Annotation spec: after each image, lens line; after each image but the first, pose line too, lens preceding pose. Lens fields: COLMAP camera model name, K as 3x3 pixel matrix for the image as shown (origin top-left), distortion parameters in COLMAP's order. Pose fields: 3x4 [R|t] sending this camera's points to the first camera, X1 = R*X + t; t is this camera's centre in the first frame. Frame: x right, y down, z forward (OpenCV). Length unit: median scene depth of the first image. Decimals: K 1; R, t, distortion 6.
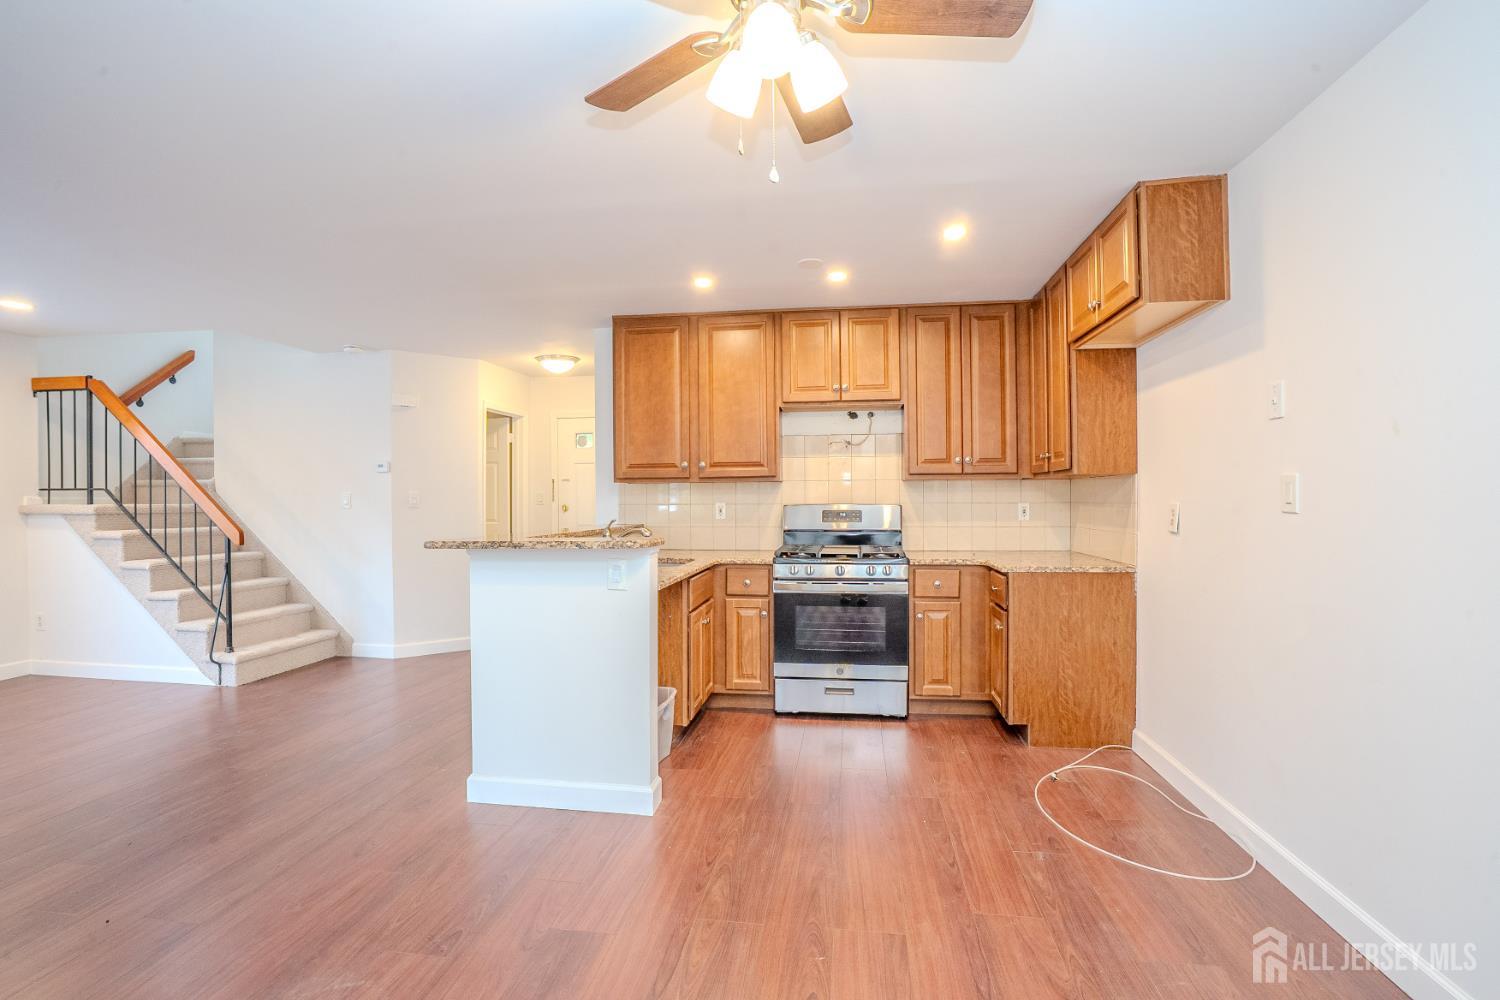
lens RADIAL K [[689.5, 0, 750.4], [0, 689.5, 501.5], [0, 0, 1]] dist [-0.057839, 0.021003]
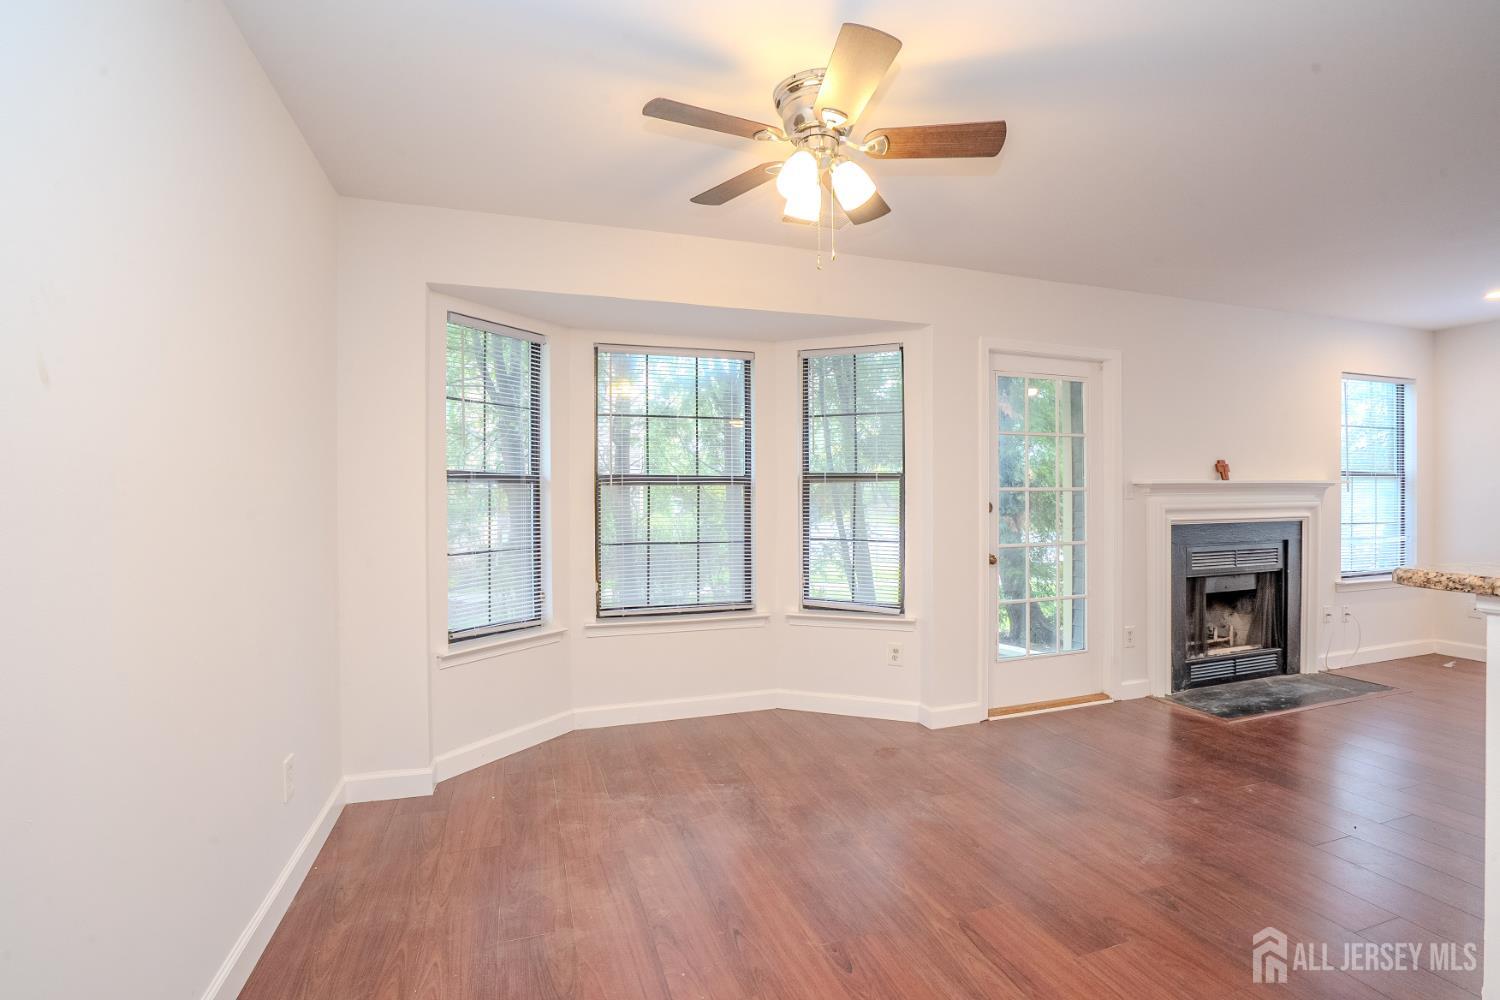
lens RADIAL K [[689.5, 0, 747.2], [0, 689.5, 500.1], [0, 0, 1]] dist [-0.057839, 0.021003]
pose [[-0.888112, 0.012968, -0.459443, 0.273524], [0.007722, 0.999882, 0.013296, -0.000178], [0.459562, 0.008261, -0.888108, 0.722976]]
